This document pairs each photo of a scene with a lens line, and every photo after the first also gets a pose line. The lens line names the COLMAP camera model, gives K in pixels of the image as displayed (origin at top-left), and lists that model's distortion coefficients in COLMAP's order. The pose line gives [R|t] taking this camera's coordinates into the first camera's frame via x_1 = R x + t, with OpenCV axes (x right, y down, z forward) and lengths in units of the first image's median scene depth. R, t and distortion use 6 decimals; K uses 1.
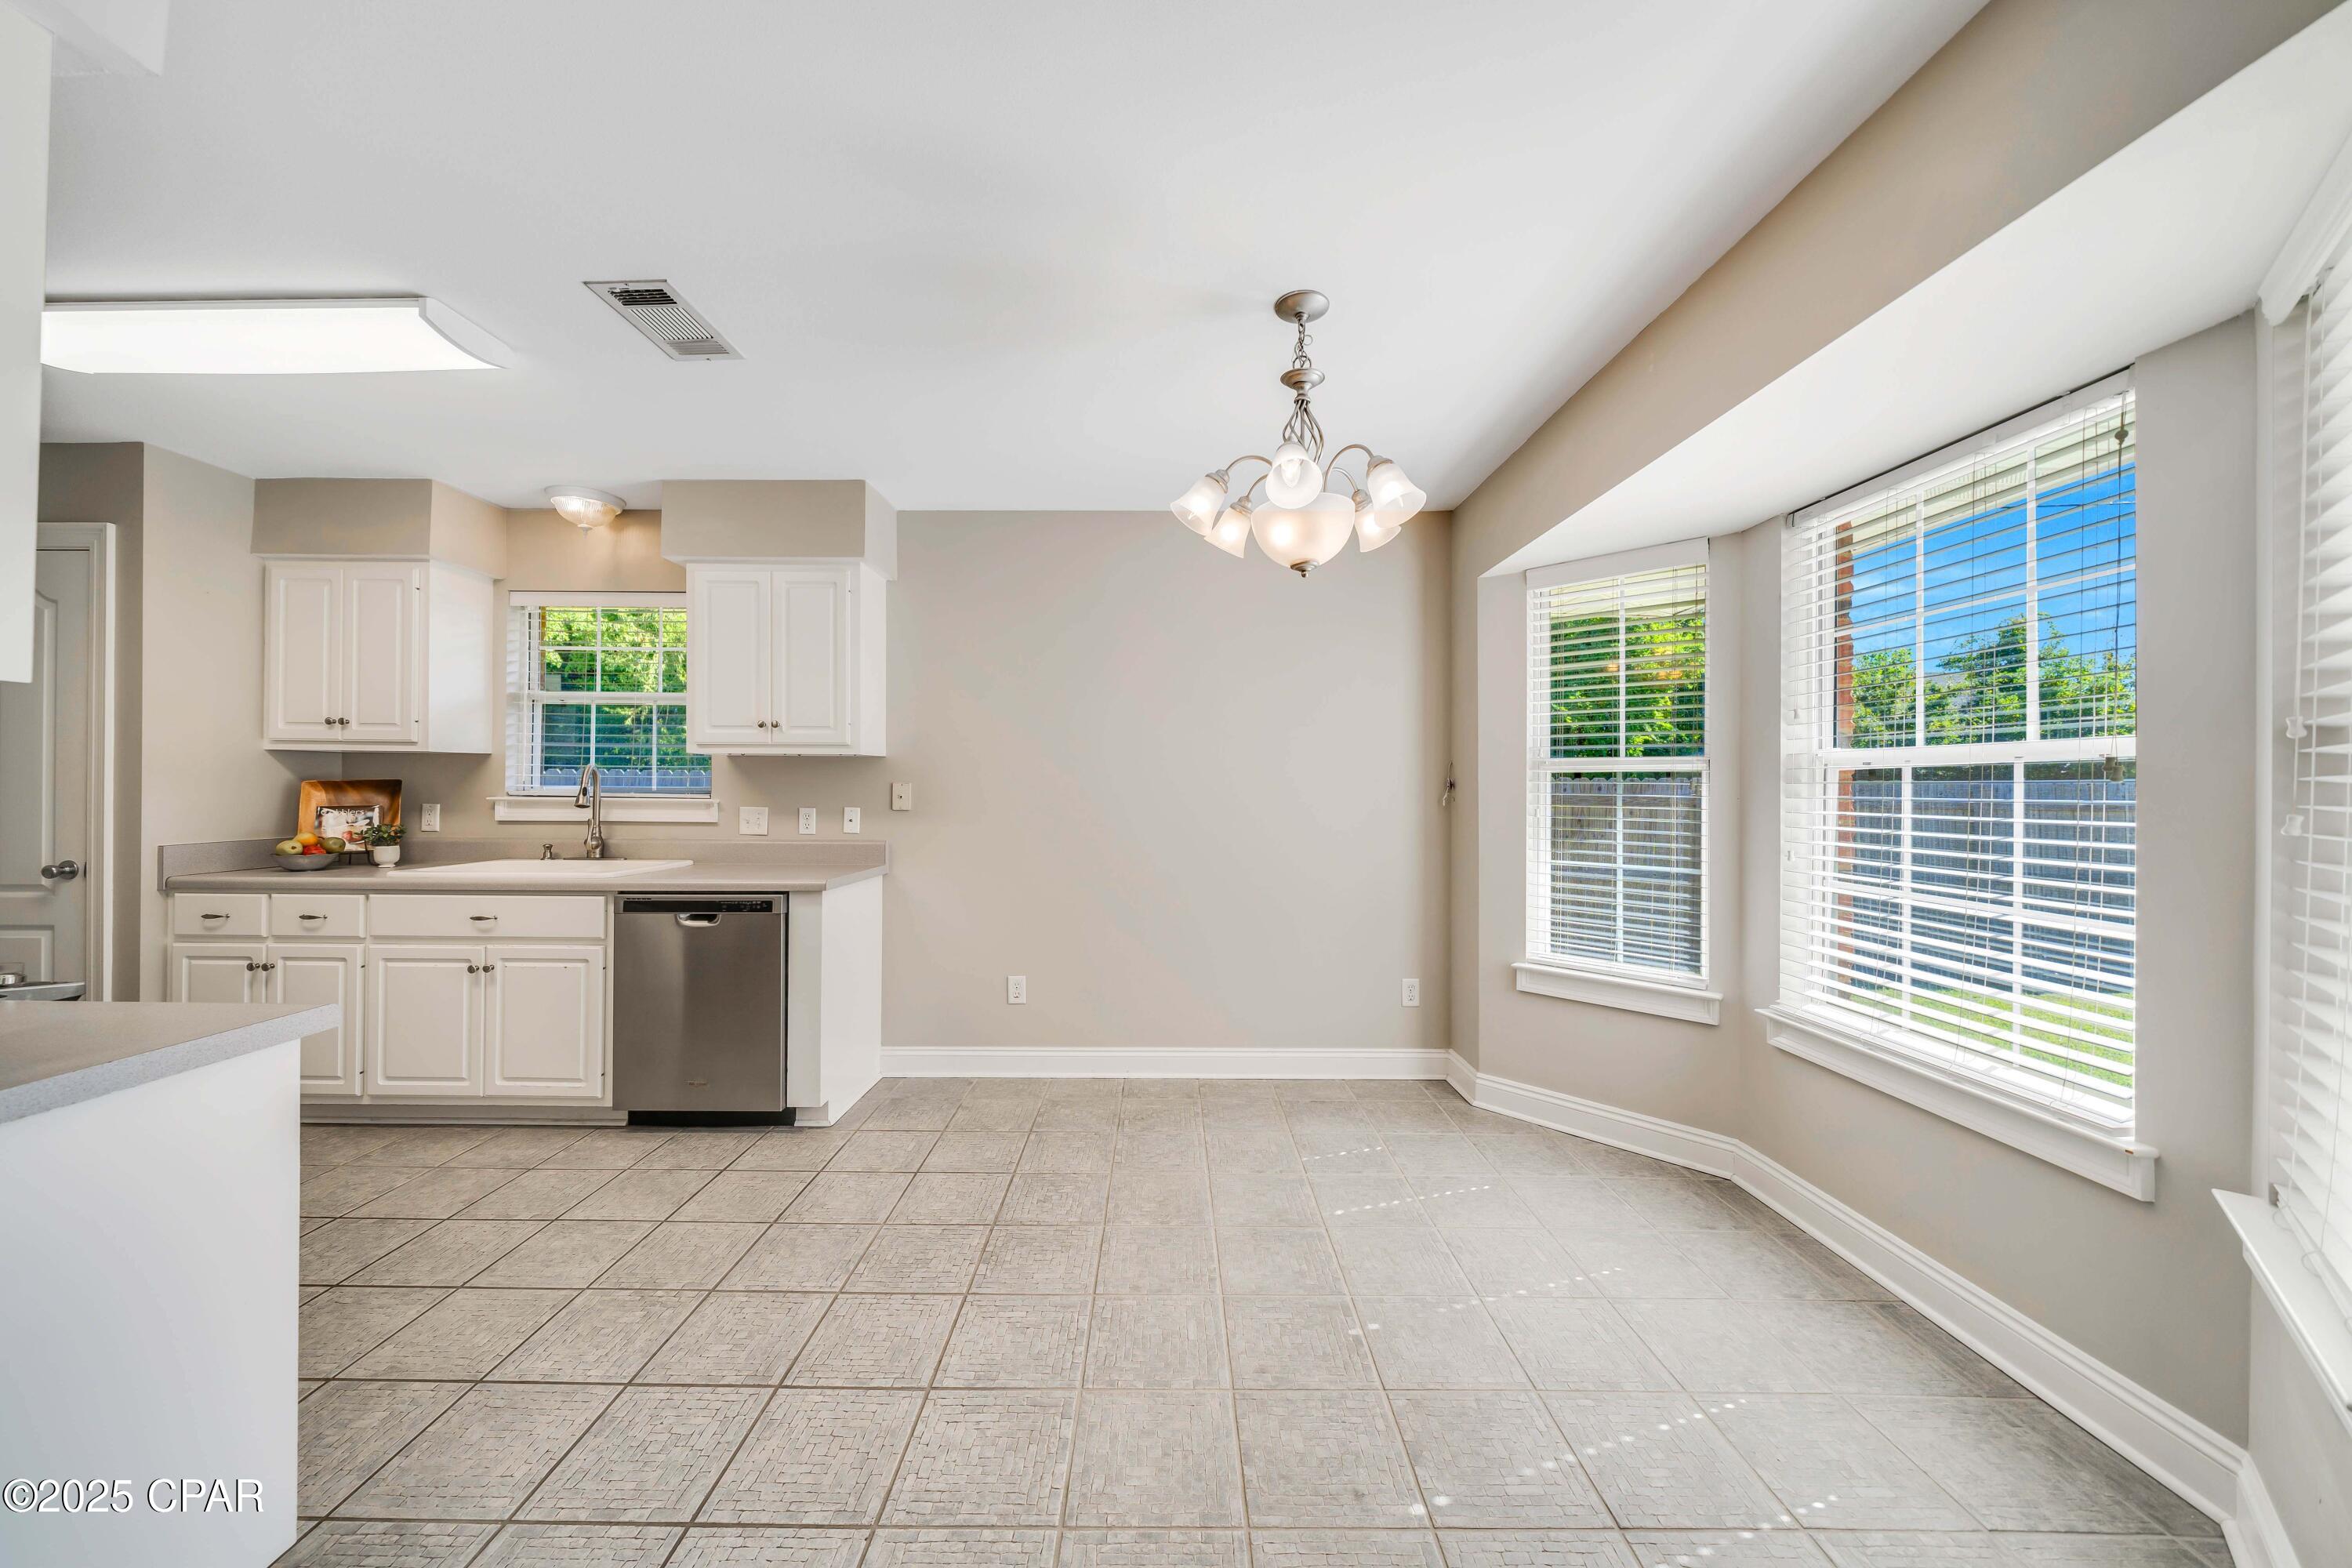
lens RADIAL K [[815.8, 0, 1162.9], [0, 815.8, 783.7], [0, 0, 1]] dist [-0.005162, 0.000632]
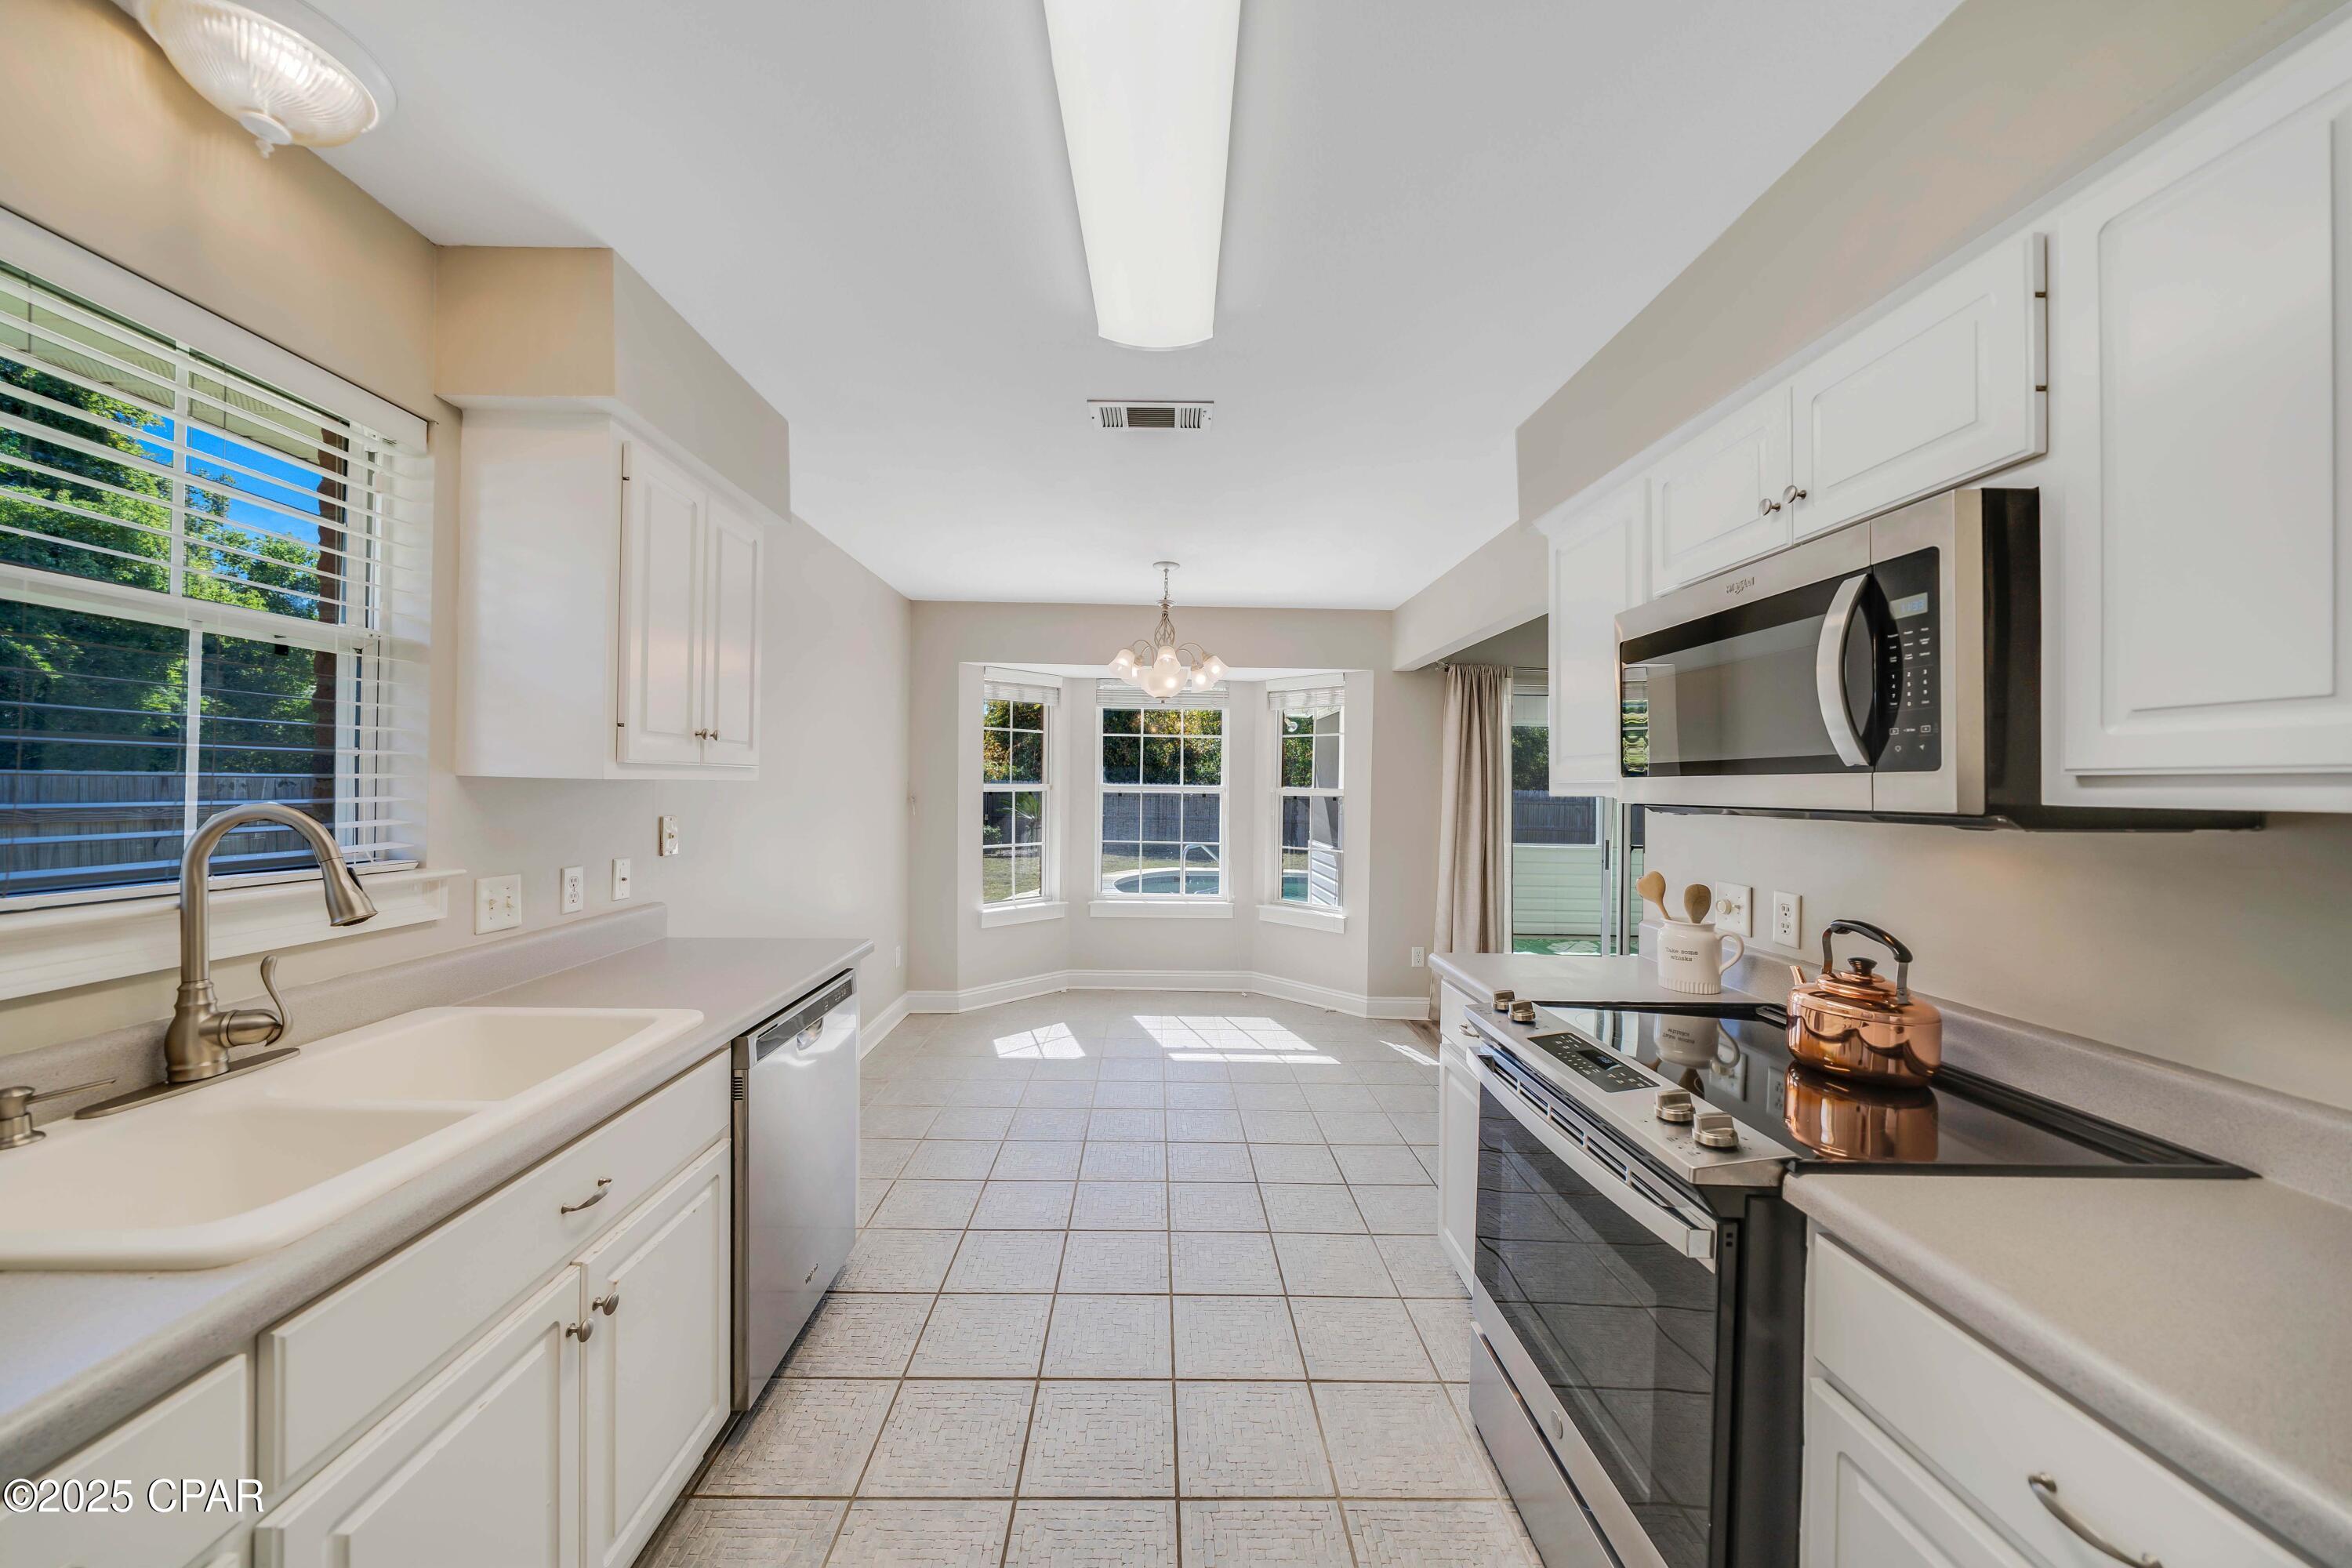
lens RADIAL K [[815.8, 0, 1162.9], [0, 815.8, 783.7], [0, 0, 1]] dist [-0.005162, 0.000632]
pose [[-0.021604, -0.005104, 0.999754, -1.089189], [-0.017699, 0.999832, 0.004722, -0.042185], [-0.999610, -0.017592, -0.021690, 0.631707]]
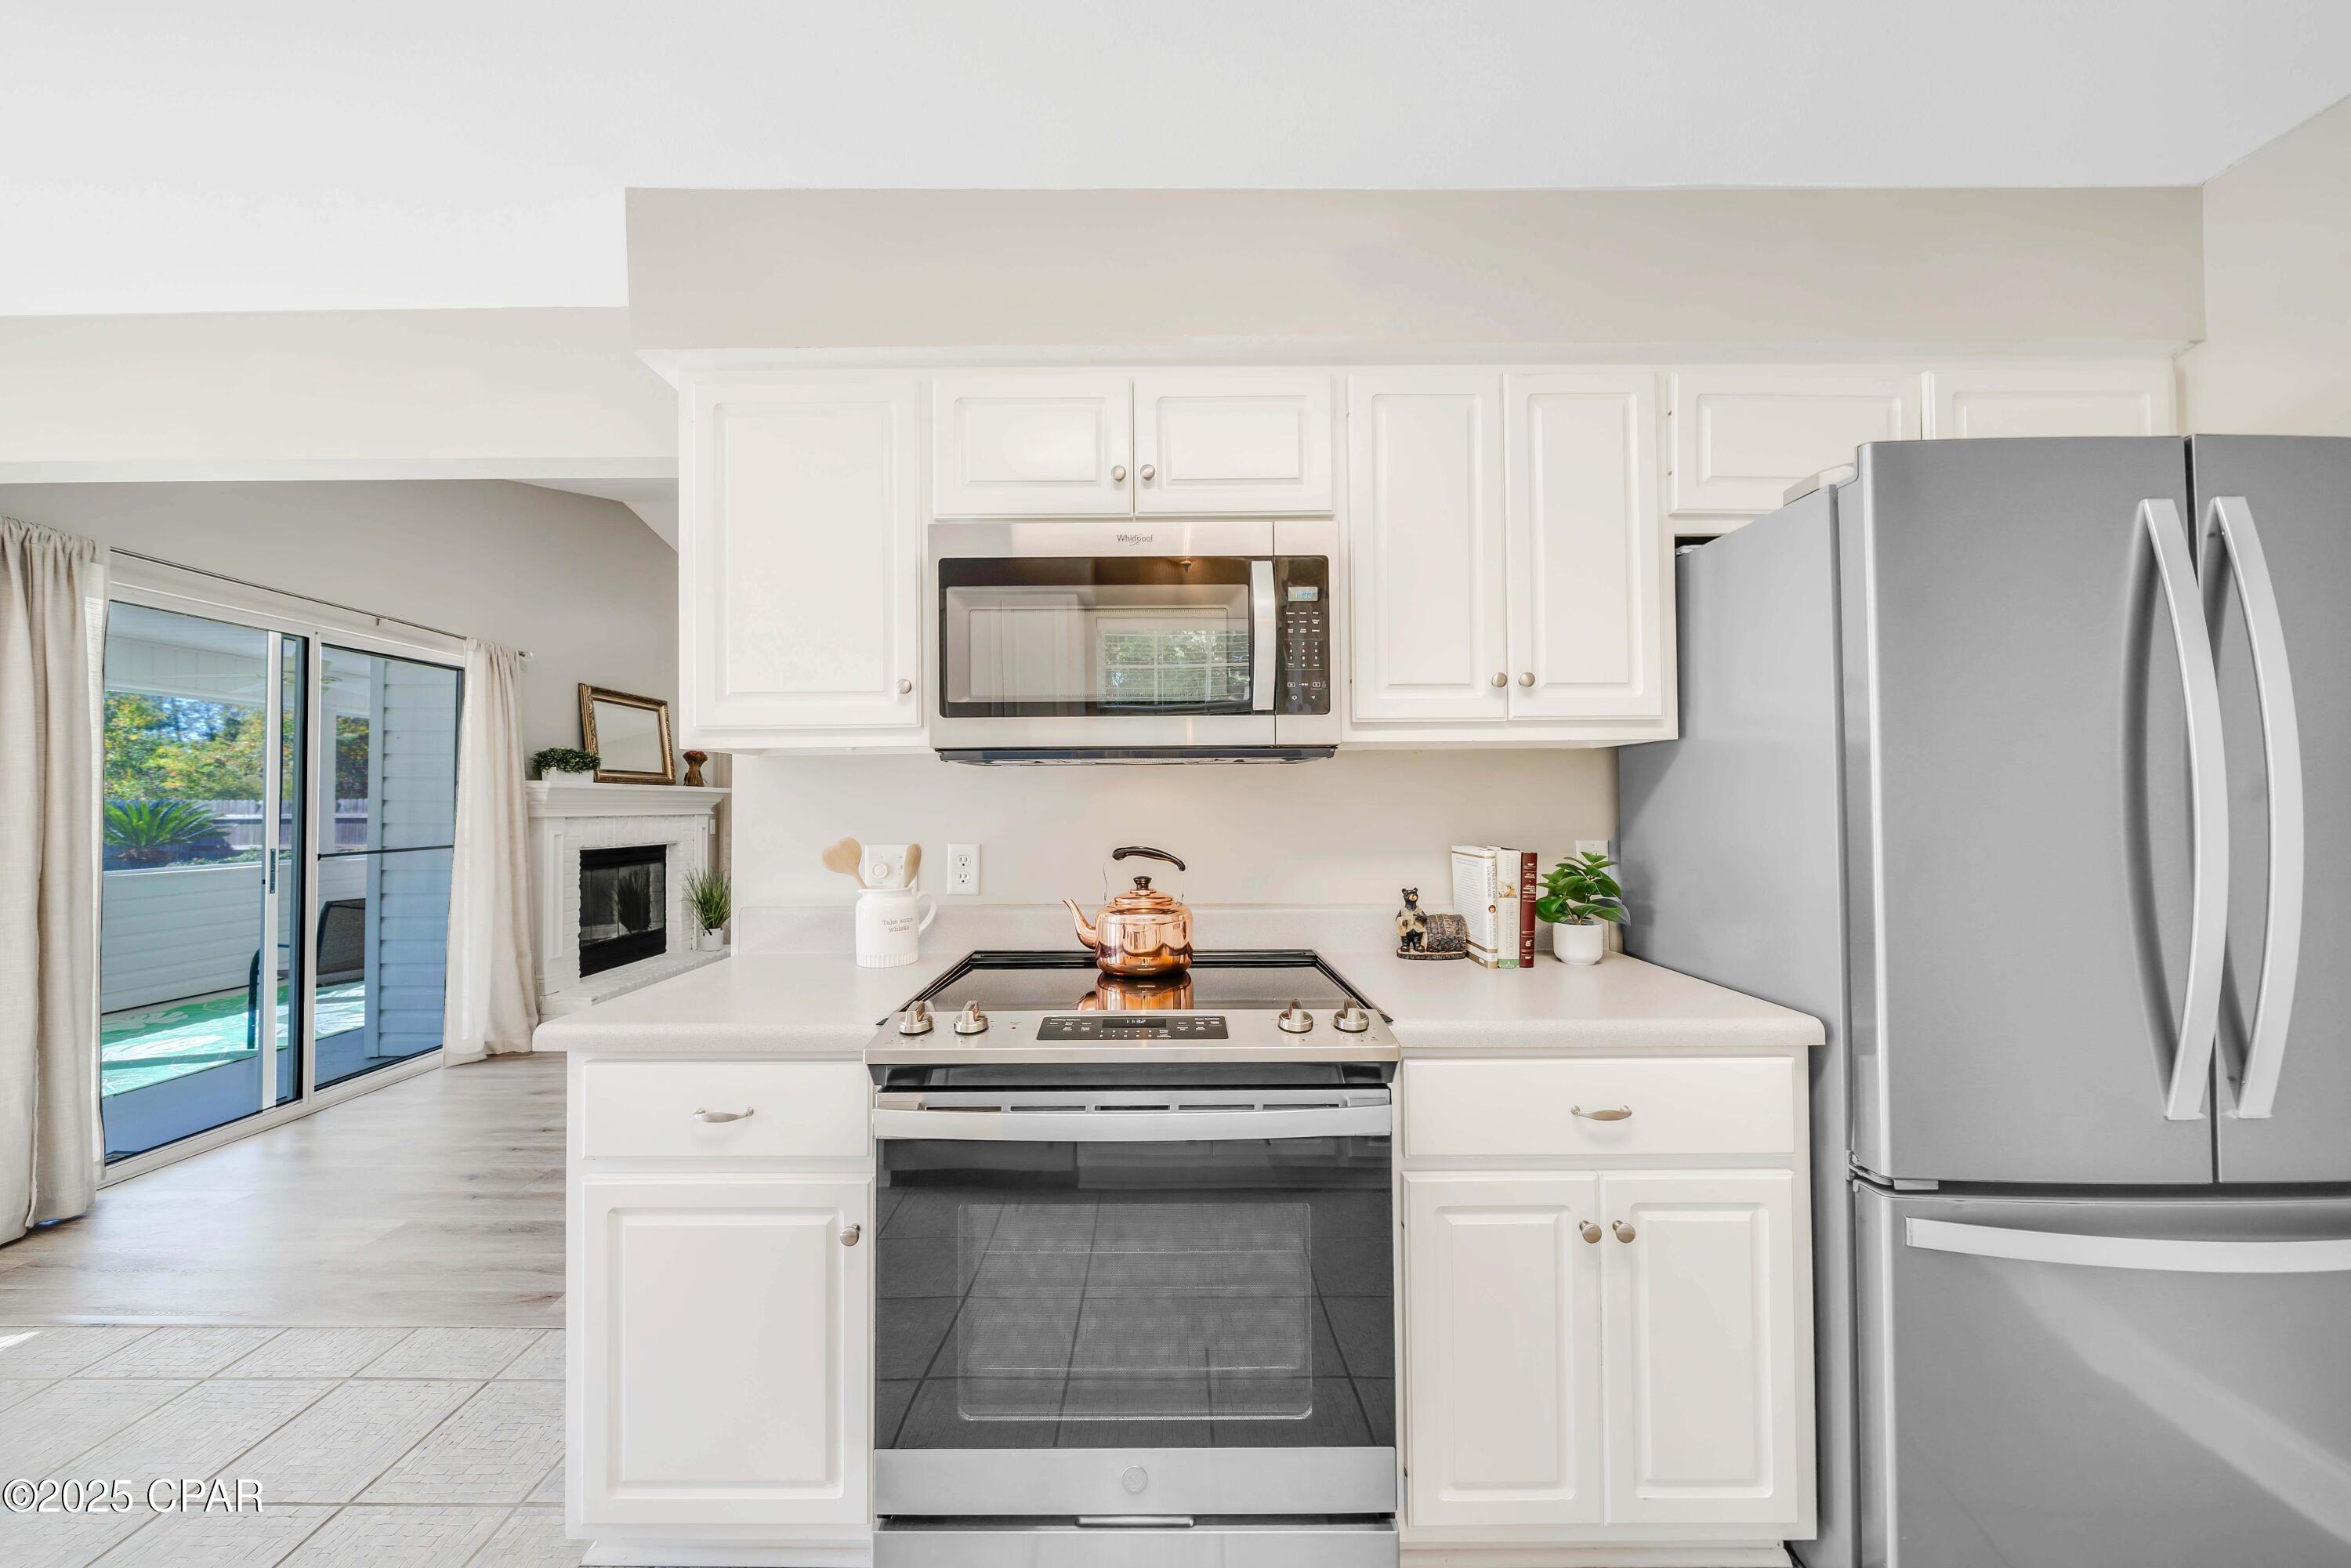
lens RADIAL K [[815.4, 0, 1162.4], [0, 815.4, 783.7], [0, 0, 1]] dist [-0.005162, 0.000632]
pose [[-0.999999, -0.000063, -0.001716, -0.687442], [-0.000021, 0.999702, -0.024394, -0.001912], [0.001717, -0.024394, -0.999701, 0.771501]]
